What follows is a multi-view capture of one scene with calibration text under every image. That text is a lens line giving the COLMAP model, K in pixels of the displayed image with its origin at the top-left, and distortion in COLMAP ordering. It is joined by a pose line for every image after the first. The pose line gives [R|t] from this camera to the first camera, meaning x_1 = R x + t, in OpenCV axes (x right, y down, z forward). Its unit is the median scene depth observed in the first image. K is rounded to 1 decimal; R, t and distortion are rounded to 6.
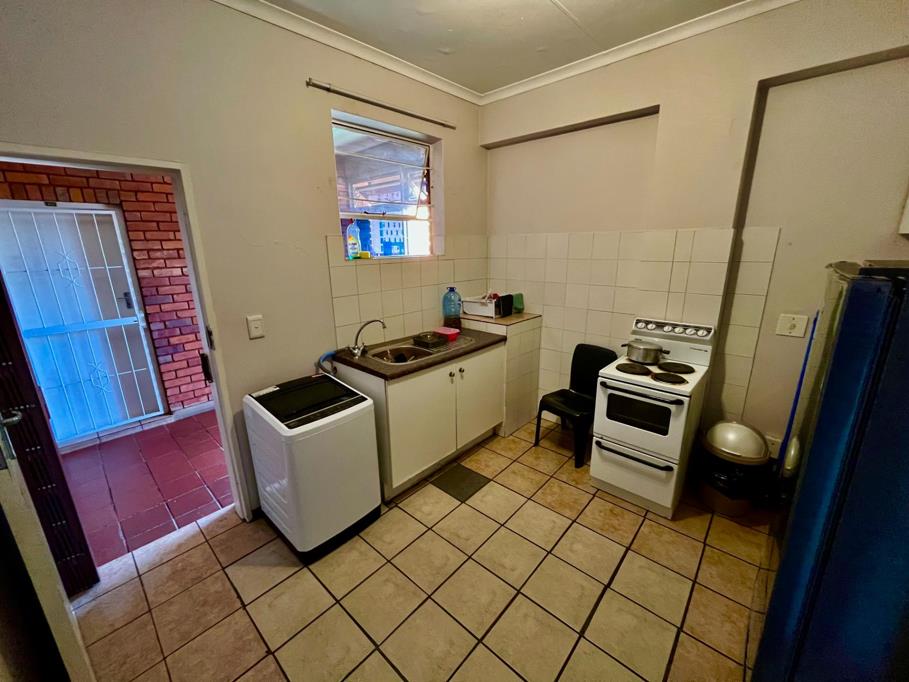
lens RADIAL K [[367.1, 0, 451.3], [0, 367.1, 341.3], [0, 0, 1]] dist [-0.002230, 0.000006]
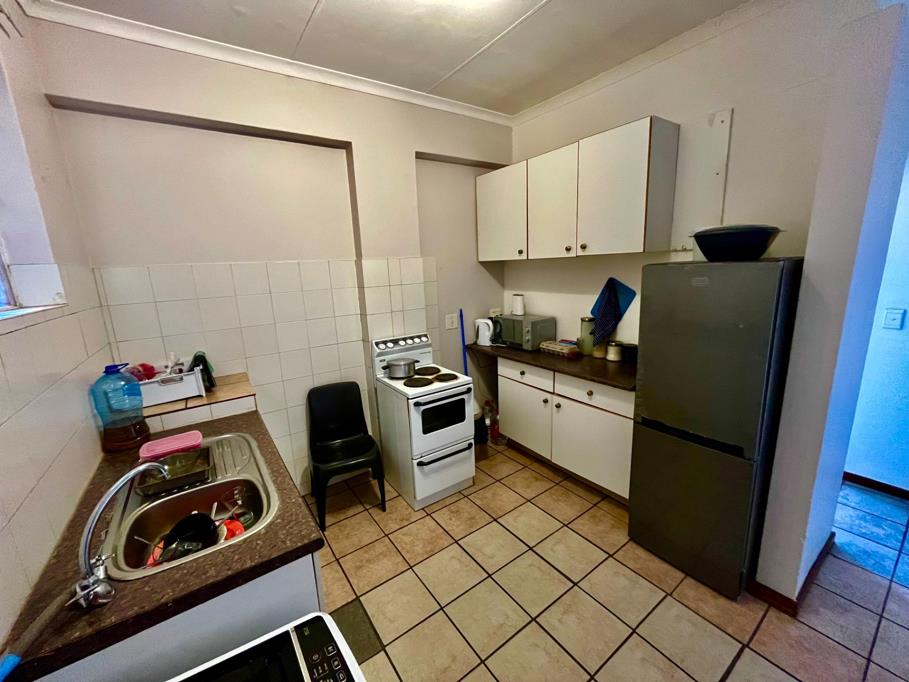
lens RADIAL K [[367.1, 0, 451.3], [0, 367.1, 341.3], [0, 0, 1]] dist [-0.002230, 0.000006]
pose [[0.219005, -0.191060, 0.956835, -0.518161], [0.291009, 0.948800, 0.122848, -0.150269], [-0.931317, 0.251543, 0.263392, 0.621225]]
